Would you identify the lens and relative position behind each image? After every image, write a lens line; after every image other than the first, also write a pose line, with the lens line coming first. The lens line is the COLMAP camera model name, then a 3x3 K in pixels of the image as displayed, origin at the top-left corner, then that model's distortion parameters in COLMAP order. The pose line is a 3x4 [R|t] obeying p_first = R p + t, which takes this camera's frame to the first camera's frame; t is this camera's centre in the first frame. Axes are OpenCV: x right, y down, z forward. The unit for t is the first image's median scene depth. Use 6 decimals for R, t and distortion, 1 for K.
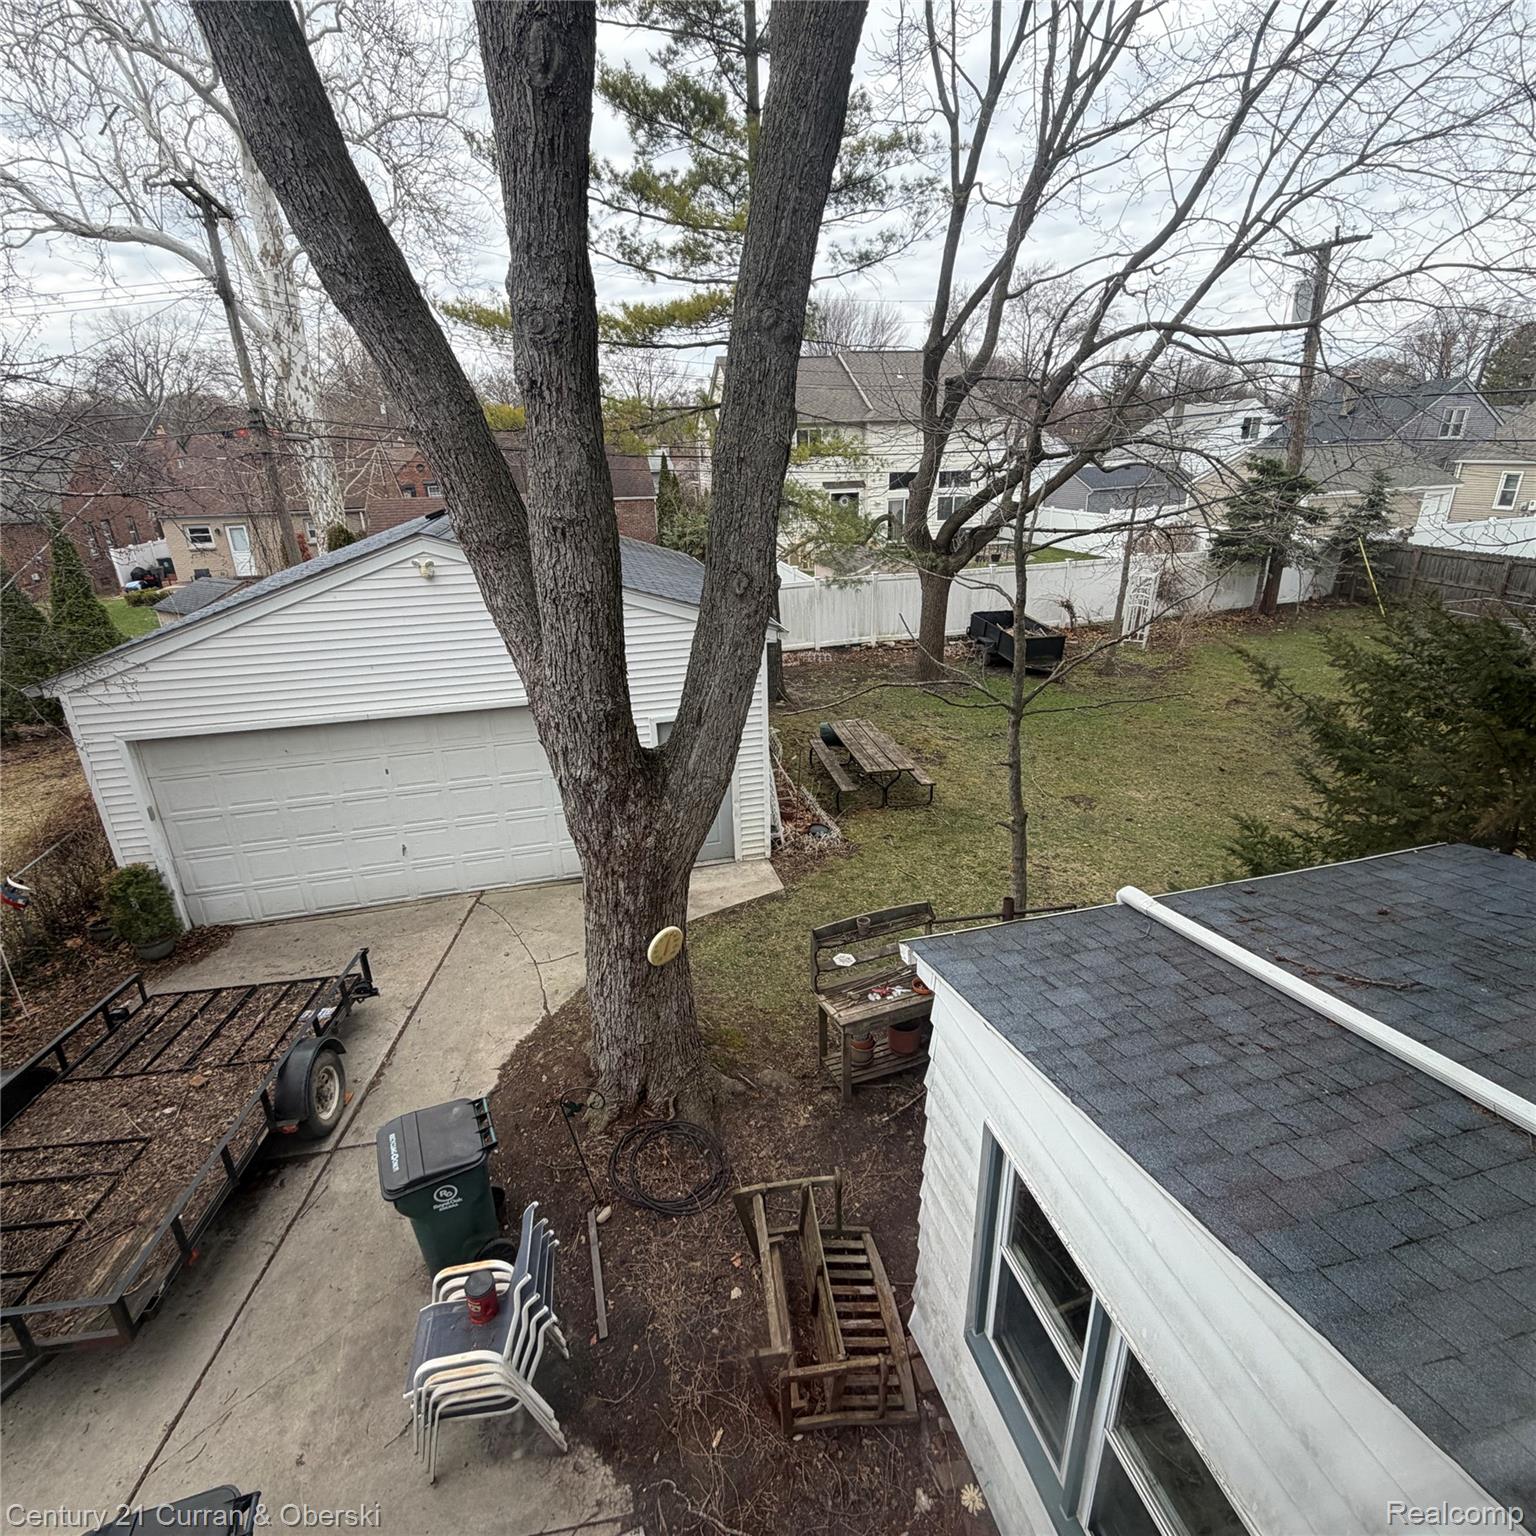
lens RADIAL K [[815.4, 0, 767.2], [0, 815.4, 766.2], [0, 0, 1]] dist [0.000276, -0.000806]
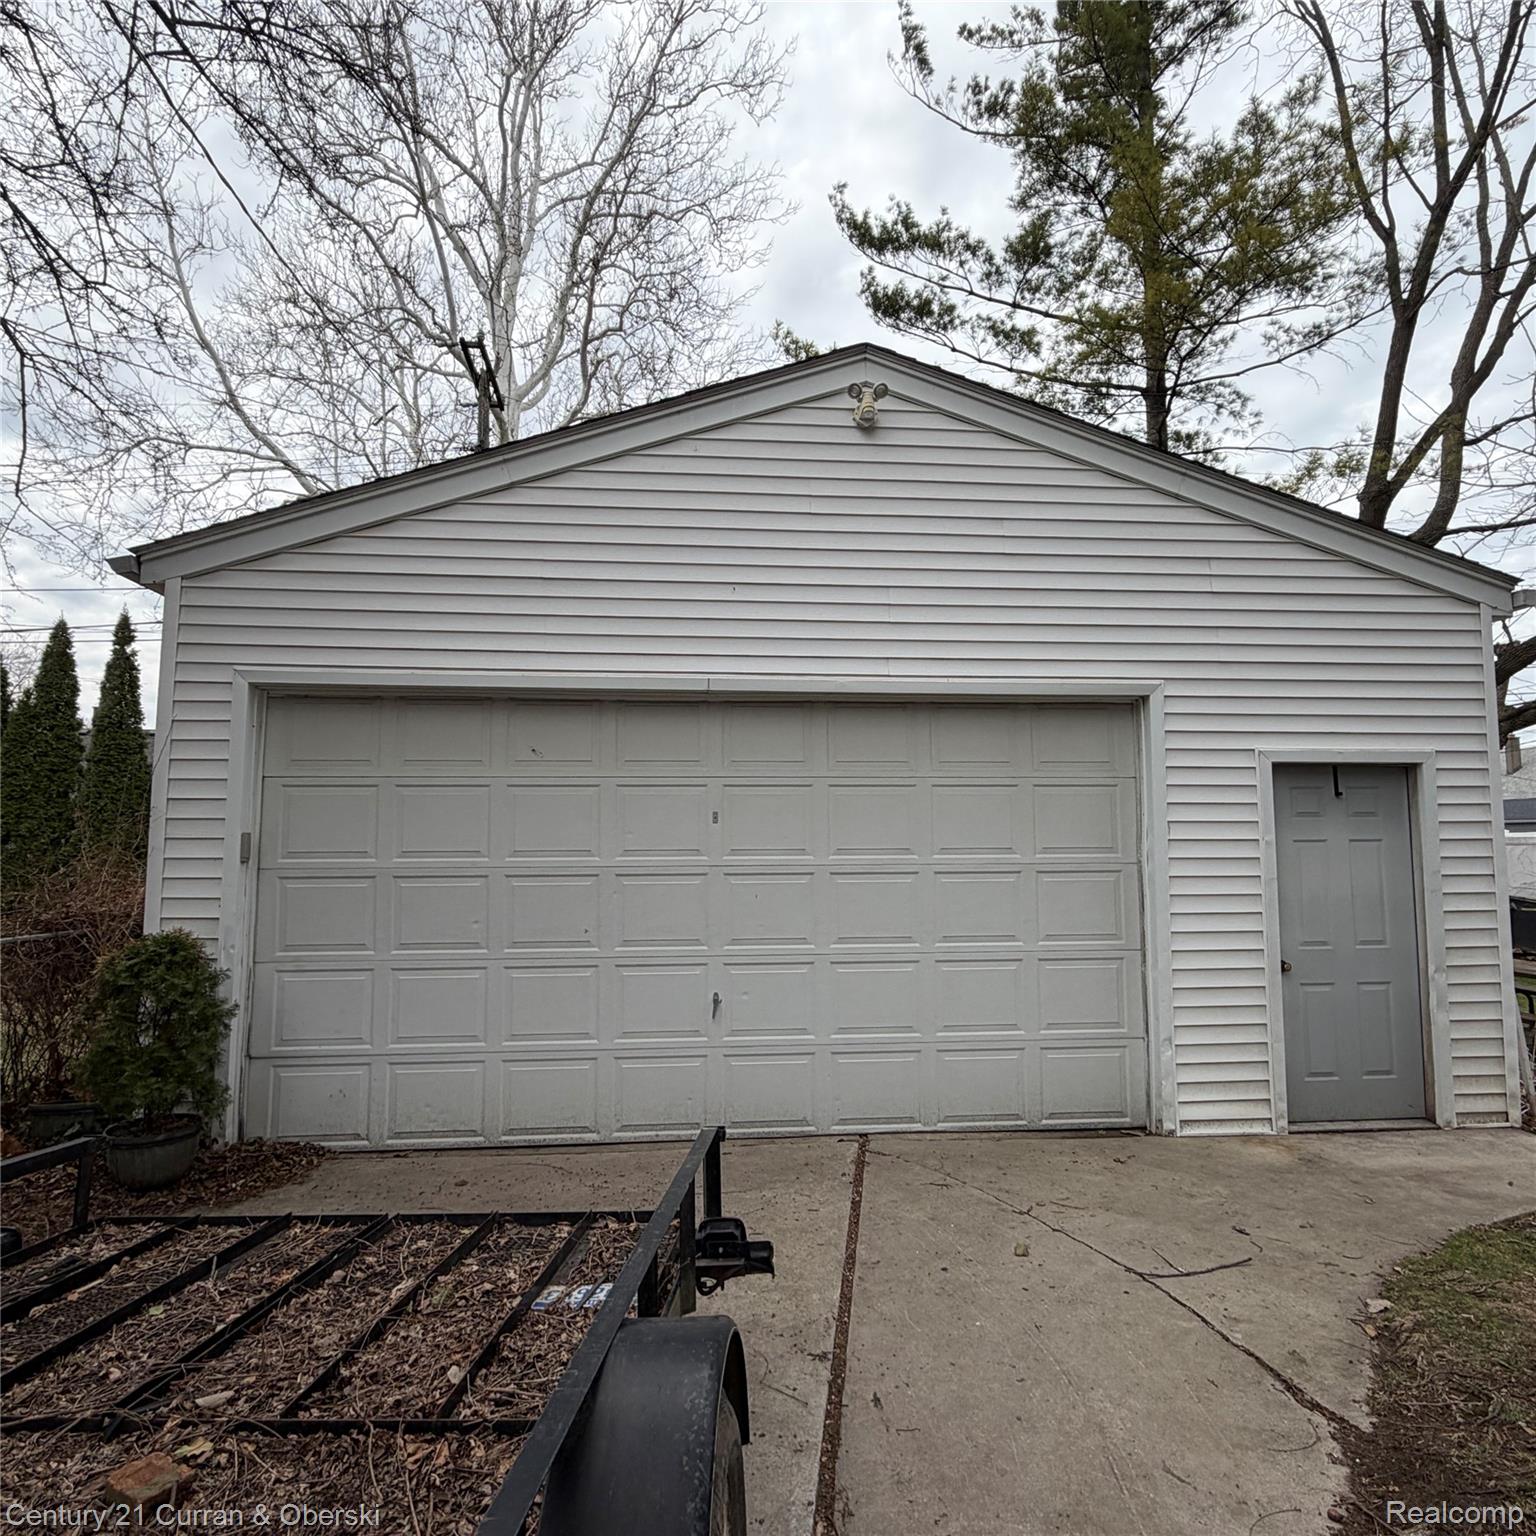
lens RADIAL K [[959.4, 0, 767.7], [0, 959.4, 769.3], [0, 0, 1]] dist [-0.004469, -0.005438]
pose [[0.986866, 0.013034, -0.161013, -0.410154], [-0.082379, 0.898001, -0.432212, 0.258486], [0.138956, 0.439800, 0.887281, 0.590579]]
